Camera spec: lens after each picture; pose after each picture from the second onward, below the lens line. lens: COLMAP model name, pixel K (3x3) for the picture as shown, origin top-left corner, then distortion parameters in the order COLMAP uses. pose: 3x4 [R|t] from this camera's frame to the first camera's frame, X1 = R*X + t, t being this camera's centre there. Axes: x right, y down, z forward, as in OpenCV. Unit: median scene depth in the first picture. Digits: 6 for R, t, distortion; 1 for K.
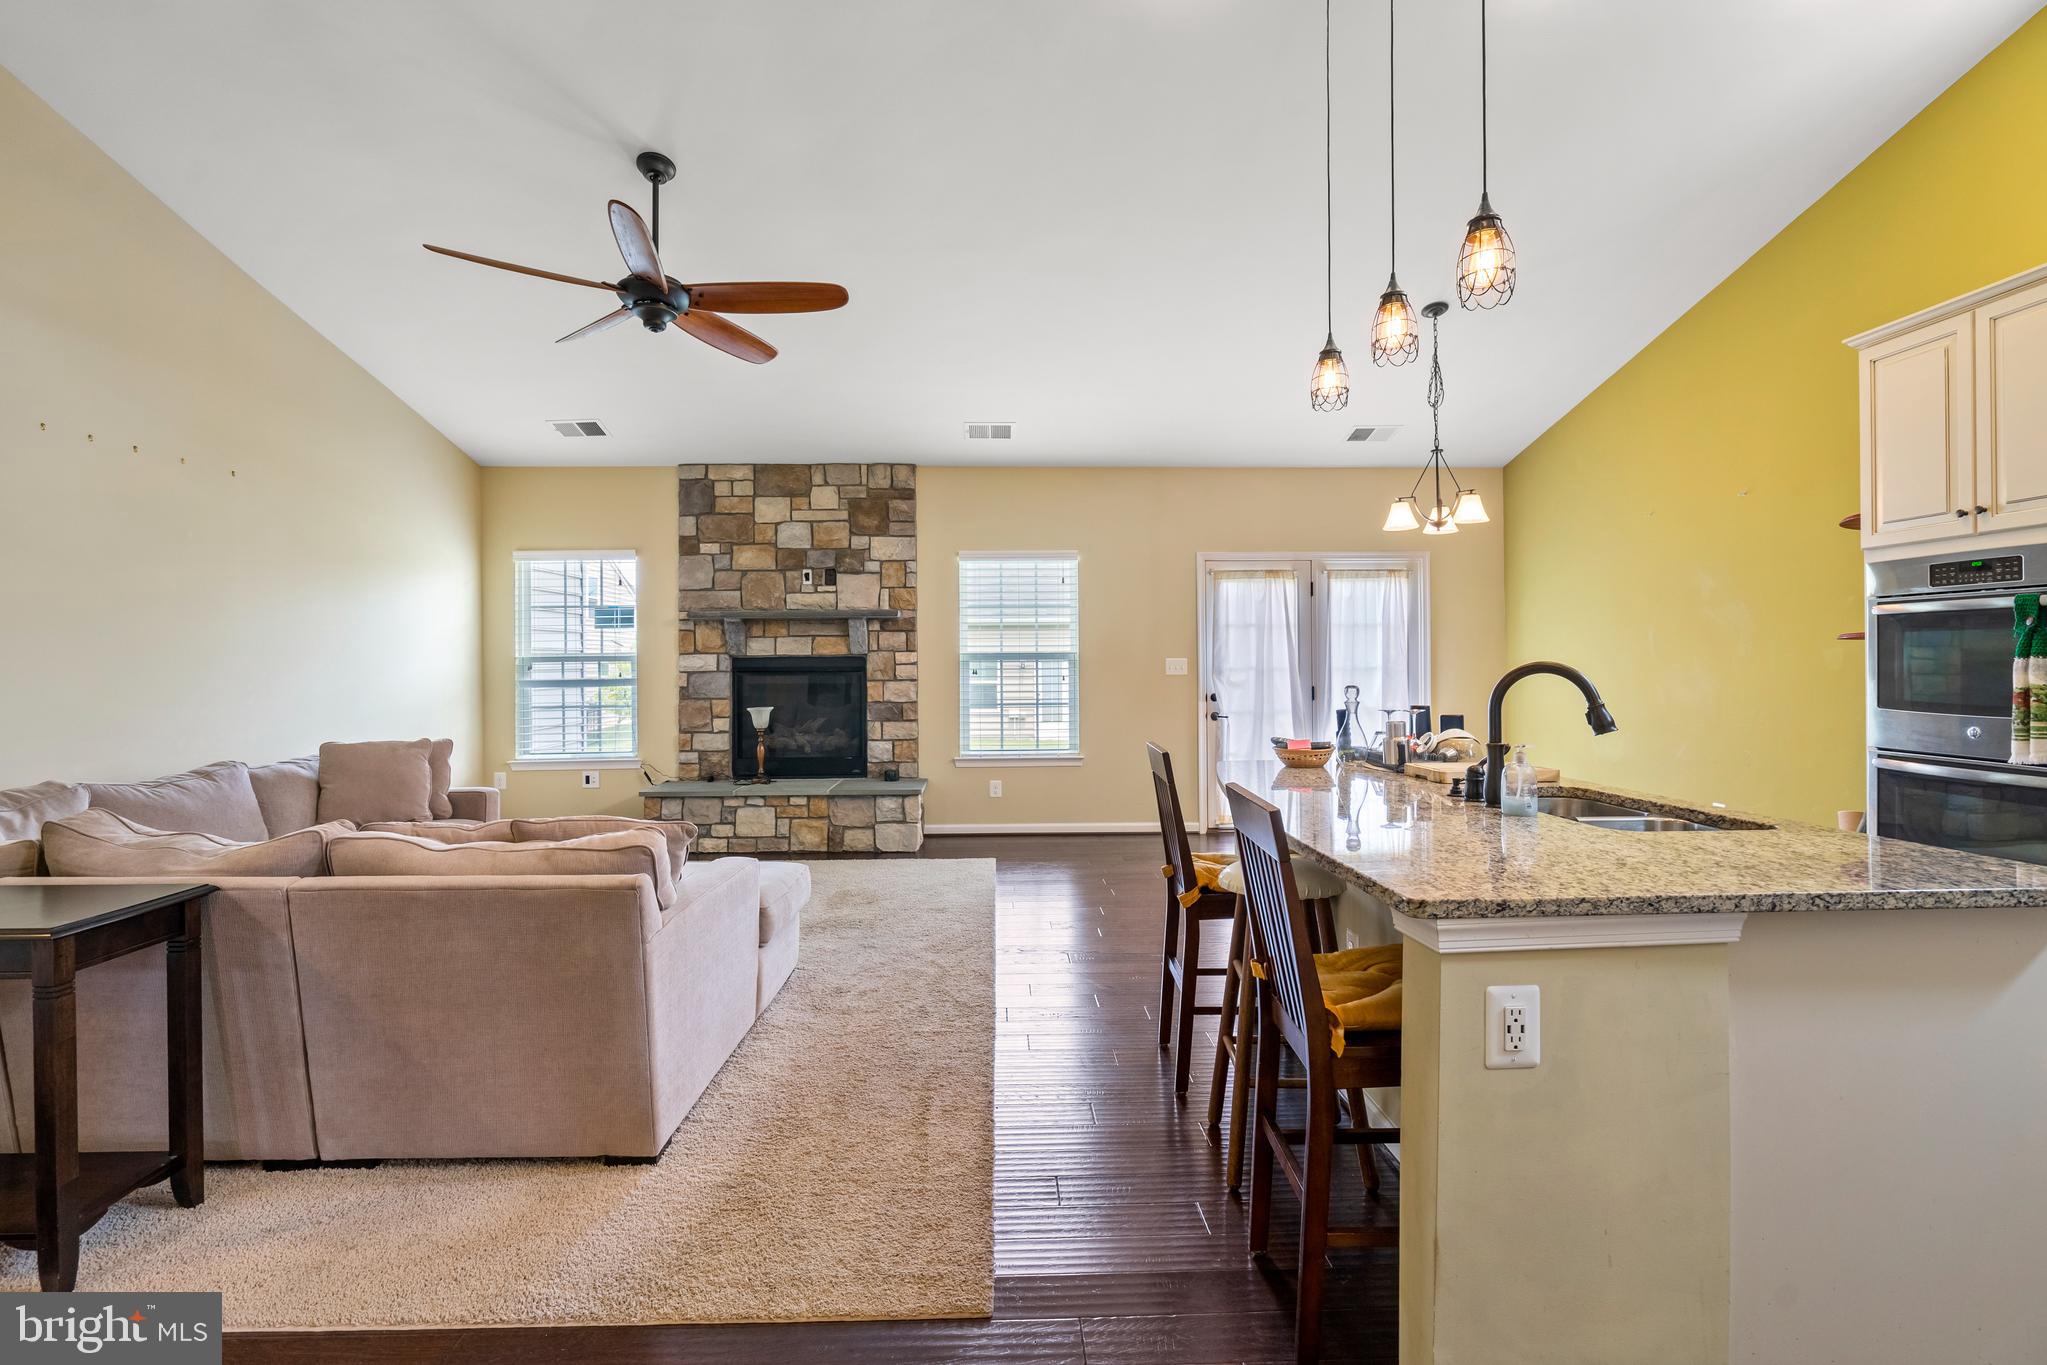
lens RADIAL K [[933.0, 0, 1019.8], [0, 933.0, 661.3], [0, 0, 1]] dist [-0.003864, 0.001151]
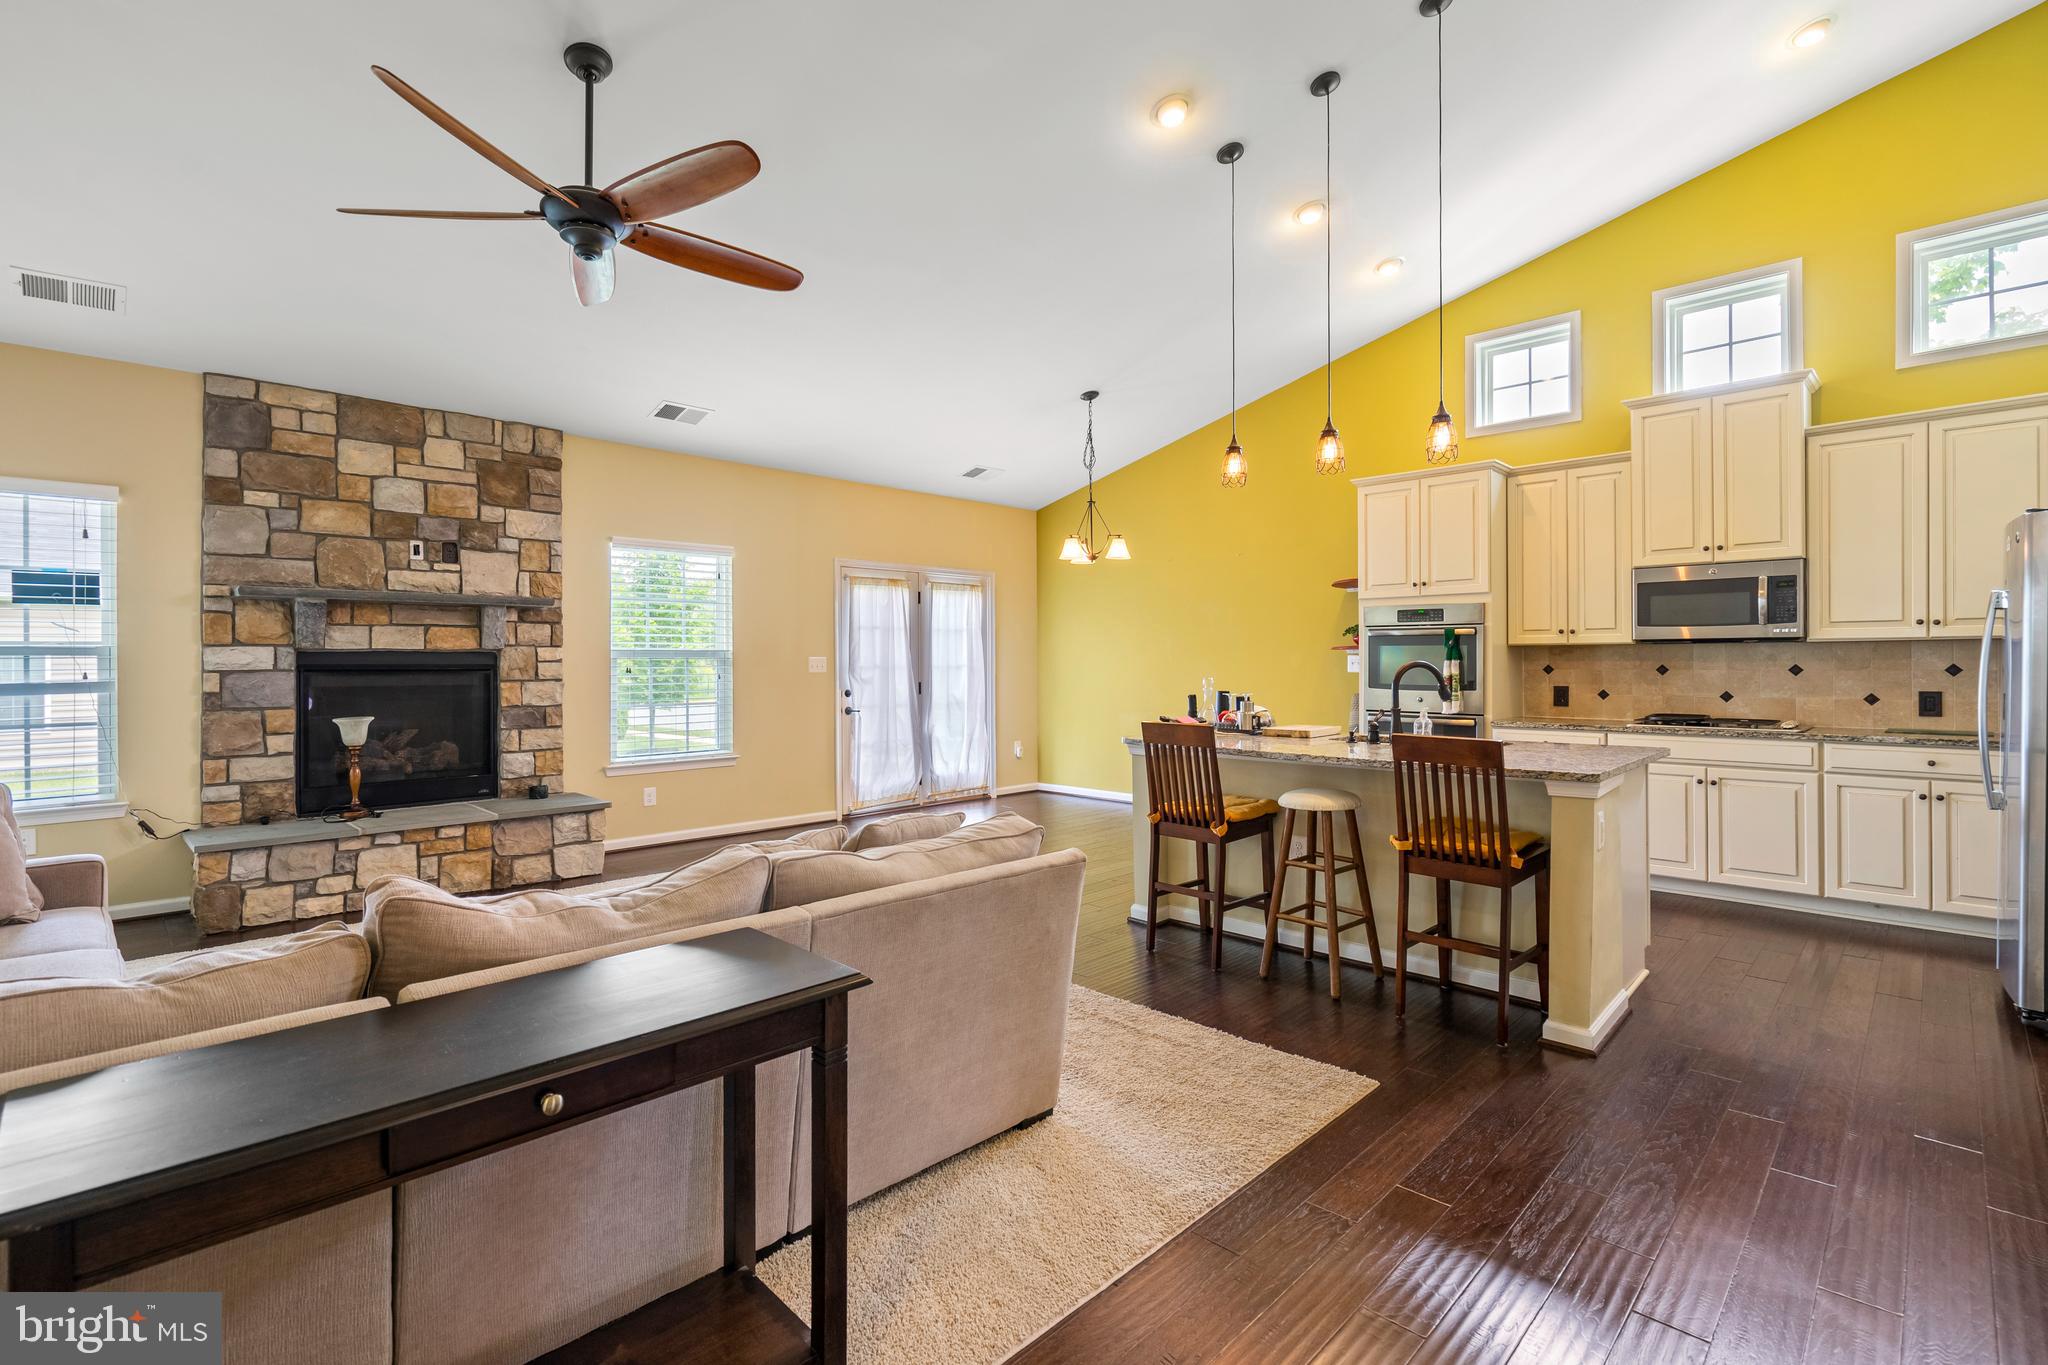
lens RADIAL K [[933.5, 0, 1016.0], [0, 933.5, 665.4], [0, 0, 1]] dist [-0.003864, 0.001151]
pose [[0.722108, 0.001257, 0.691779, -0.441422], [-0.004314, 0.999987, 0.002687, 0.002599], [-0.691767, -0.004925, 0.722104, 0.088551]]
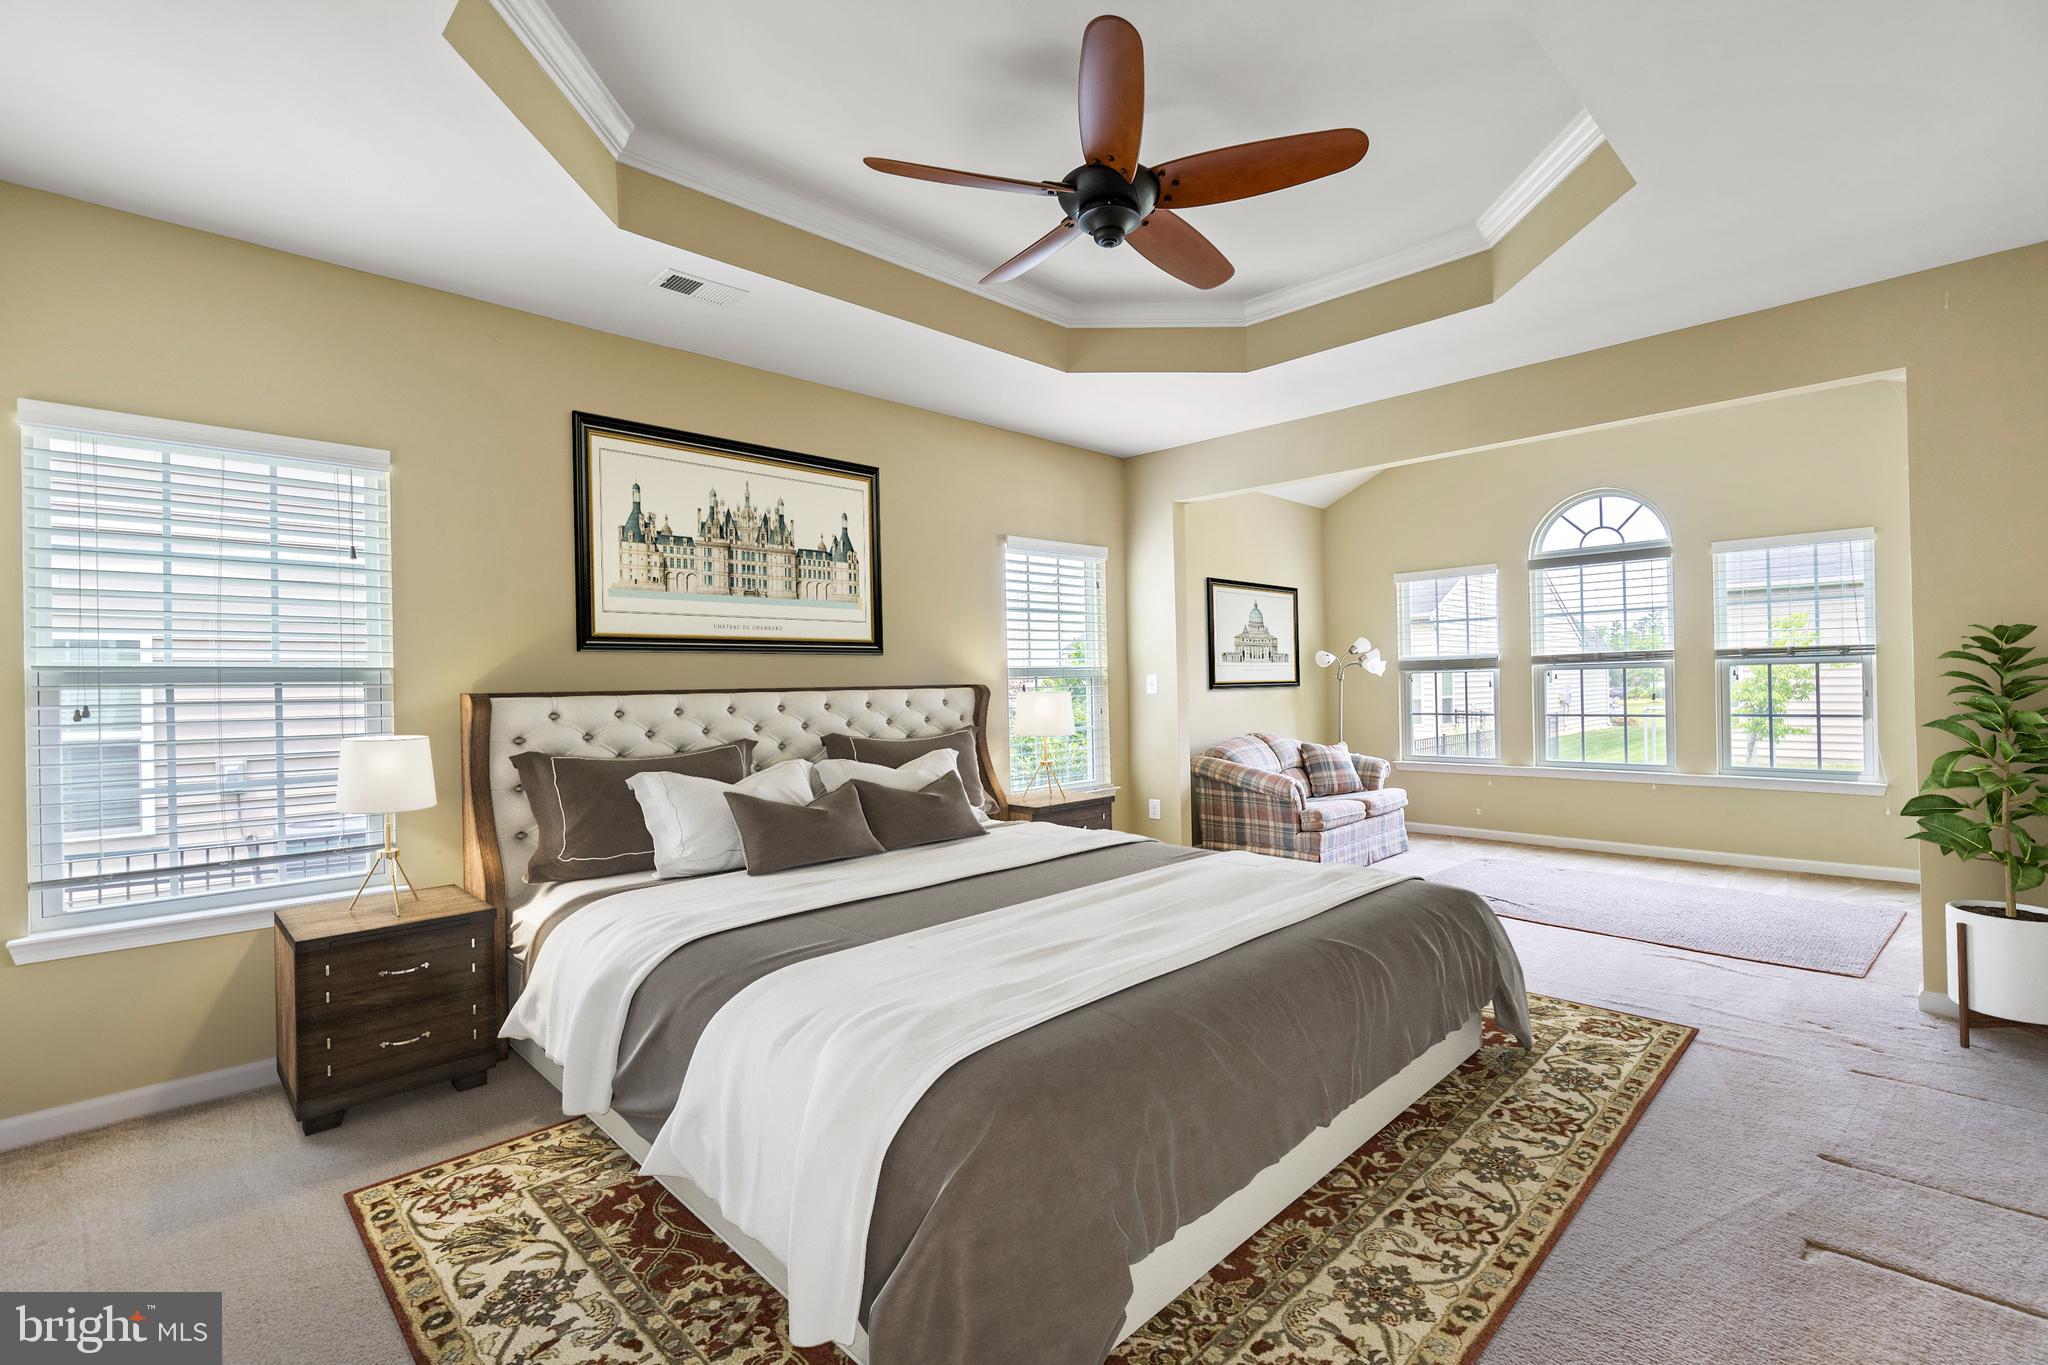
lens RADIAL K [[933.5, 0, 1029.0], [0, 933.5, 679.6], [0, 0, 1]] dist [-0.003864, 0.001151]
pose [[0.702823, 0.000141, 0.711364, -0.050819], [0.006860, 0.999952, -0.006975, 0.002495], [-0.711331, 0.009782, 0.702789, 0.478813]]
